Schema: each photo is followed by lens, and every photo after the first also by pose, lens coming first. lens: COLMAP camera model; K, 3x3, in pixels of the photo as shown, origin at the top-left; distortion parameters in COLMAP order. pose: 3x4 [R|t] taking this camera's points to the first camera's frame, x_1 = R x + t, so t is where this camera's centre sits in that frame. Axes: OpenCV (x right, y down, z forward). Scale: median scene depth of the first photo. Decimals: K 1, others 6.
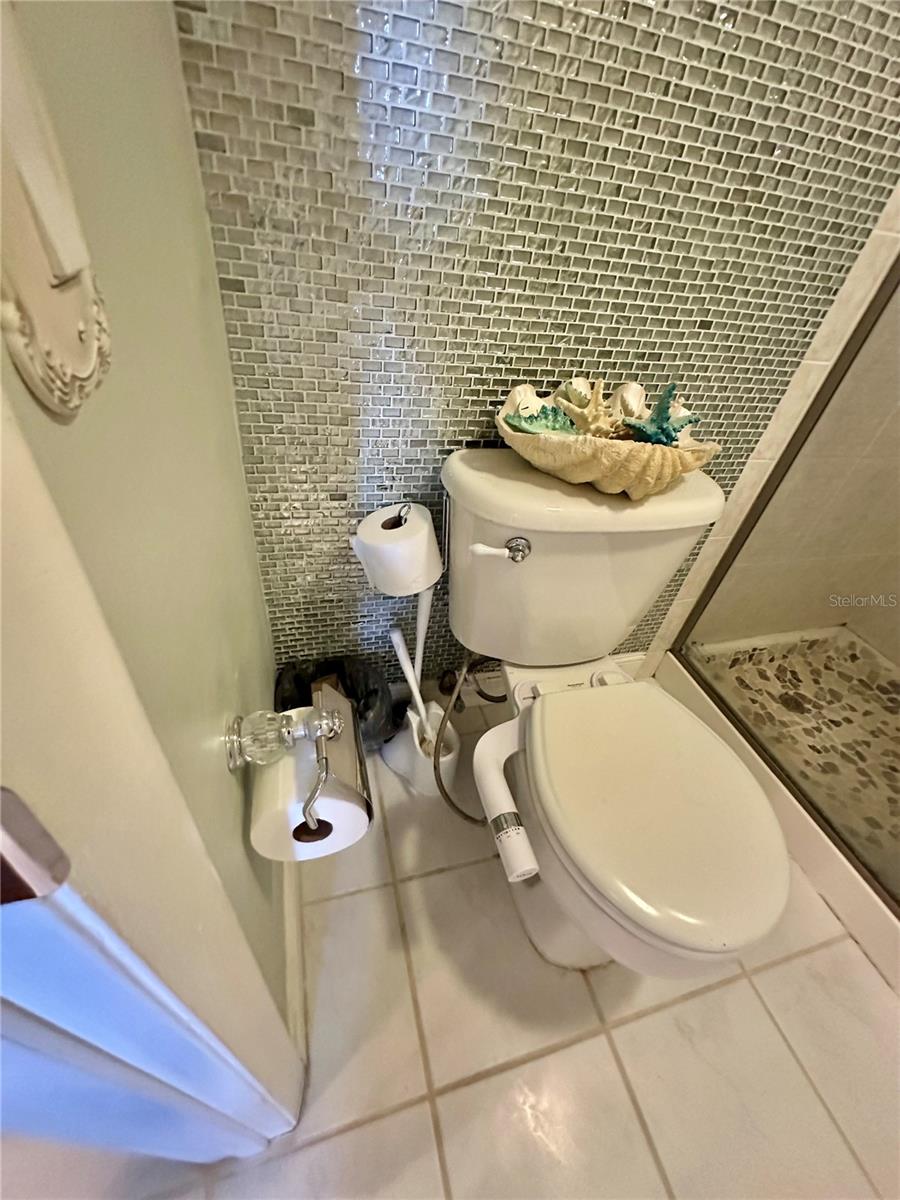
lens RADIAL K [[480.3, 0, 450.0], [0, 480.3, 600.0], [0, 0, 1]] dist [-0.002047, -0.000084]
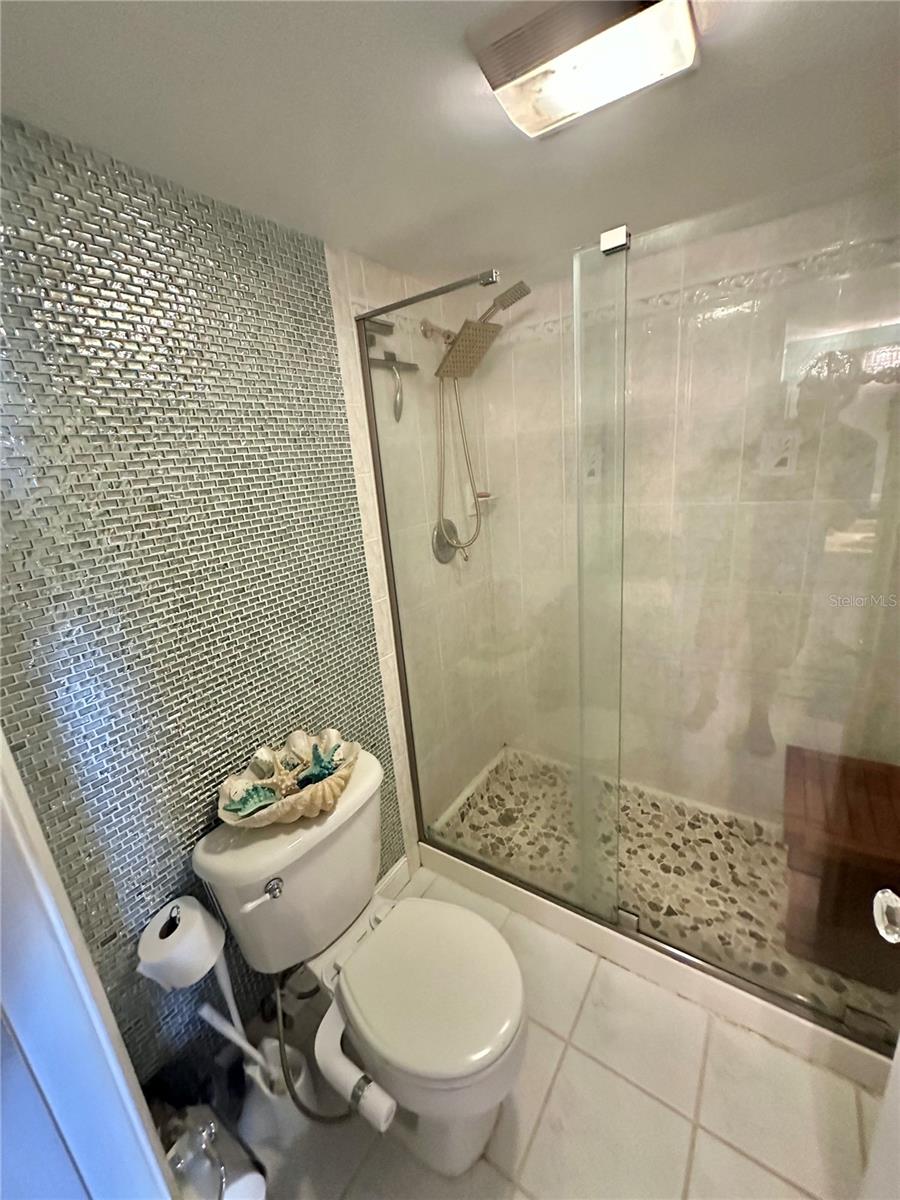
lens RADIAL K [[480.3, 0, 450.0], [0, 480.3, 600.0], [0, 0, 1]] dist [-0.002047, -0.000084]
pose [[0.746712, -0.352709, 0.563931, 0.022613], [0.540551, 0.815828, -0.205497, -0.181601], [-0.387590, 0.458280, 0.799846, -0.591309]]
